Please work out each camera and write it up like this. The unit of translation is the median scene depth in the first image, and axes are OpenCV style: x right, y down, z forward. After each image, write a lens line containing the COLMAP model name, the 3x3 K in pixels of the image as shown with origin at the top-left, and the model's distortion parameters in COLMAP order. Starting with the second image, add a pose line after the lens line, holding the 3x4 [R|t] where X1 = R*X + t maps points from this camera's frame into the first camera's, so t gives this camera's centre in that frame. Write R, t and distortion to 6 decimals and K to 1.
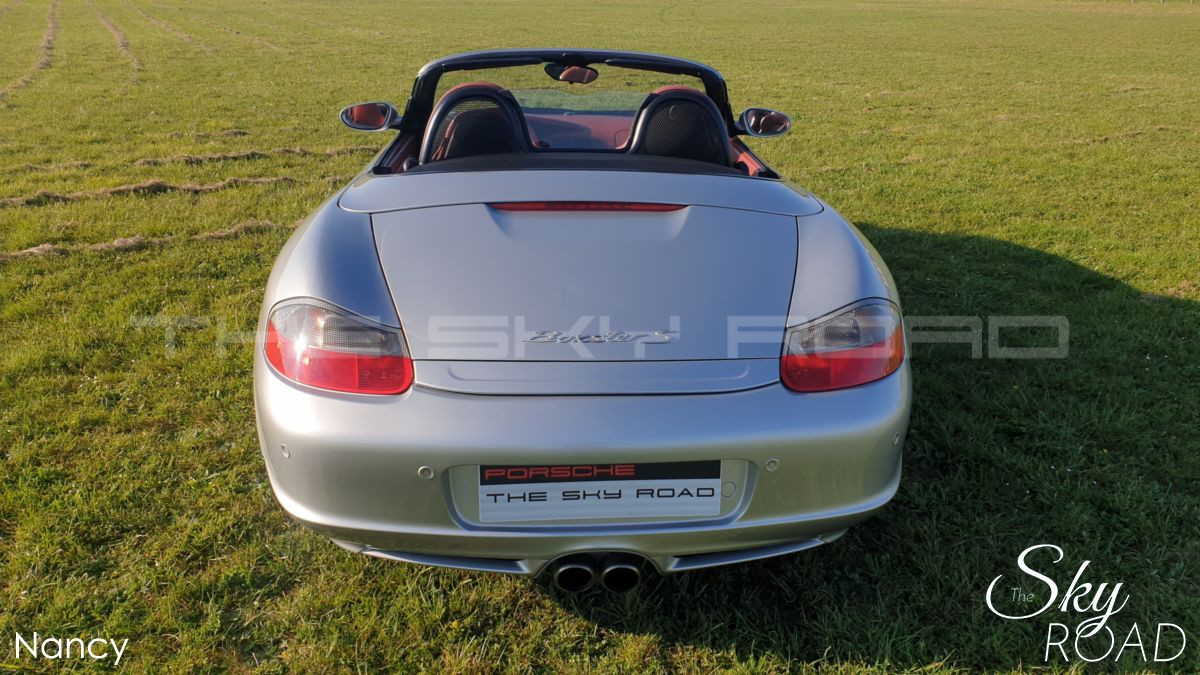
lens RADIAL K [[958.9, 0, 599.2], [0, 958.9, 332.2], [0, 0, 1]] dist [0.037464, -0.026213]
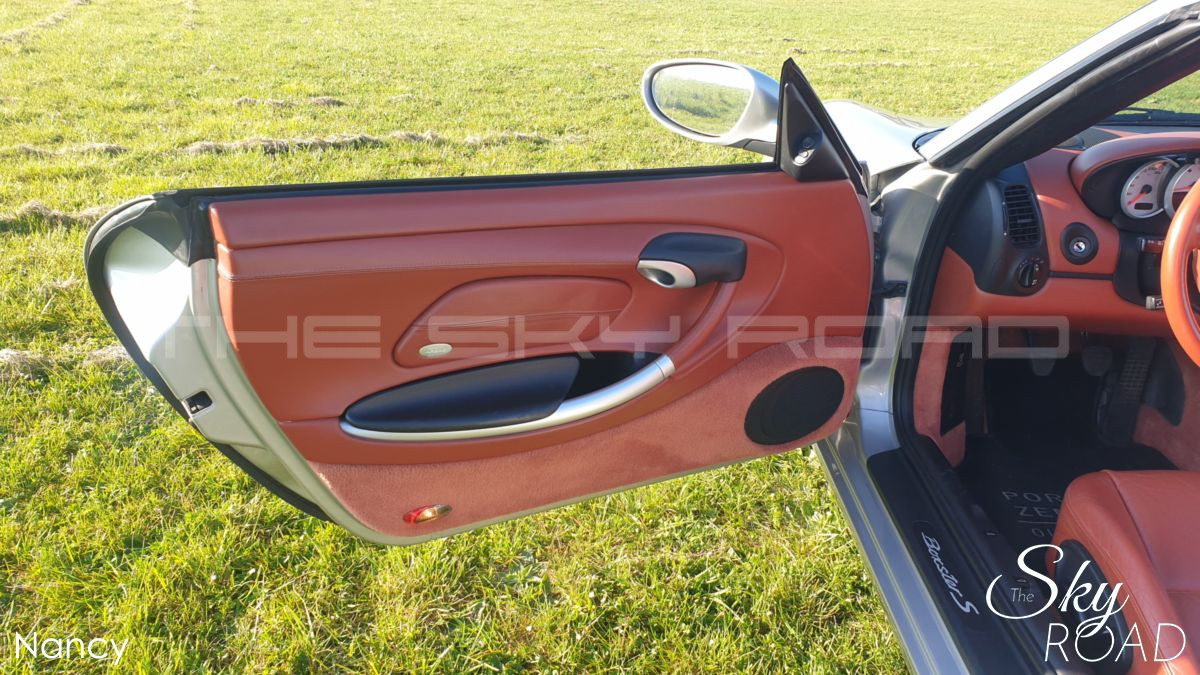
lens RADIAL K [[958.9, 0, 596.7], [0, 958.9, 332.2], [0, 0, 1]] dist [0.037464, -0.026213]
pose [[0.997989, 0.051115, -0.037498, -0.166213], [-0.049745, 0.998091, 0.036607, -0.084661], [0.039298, -0.034668, 0.998626, 0.339482]]
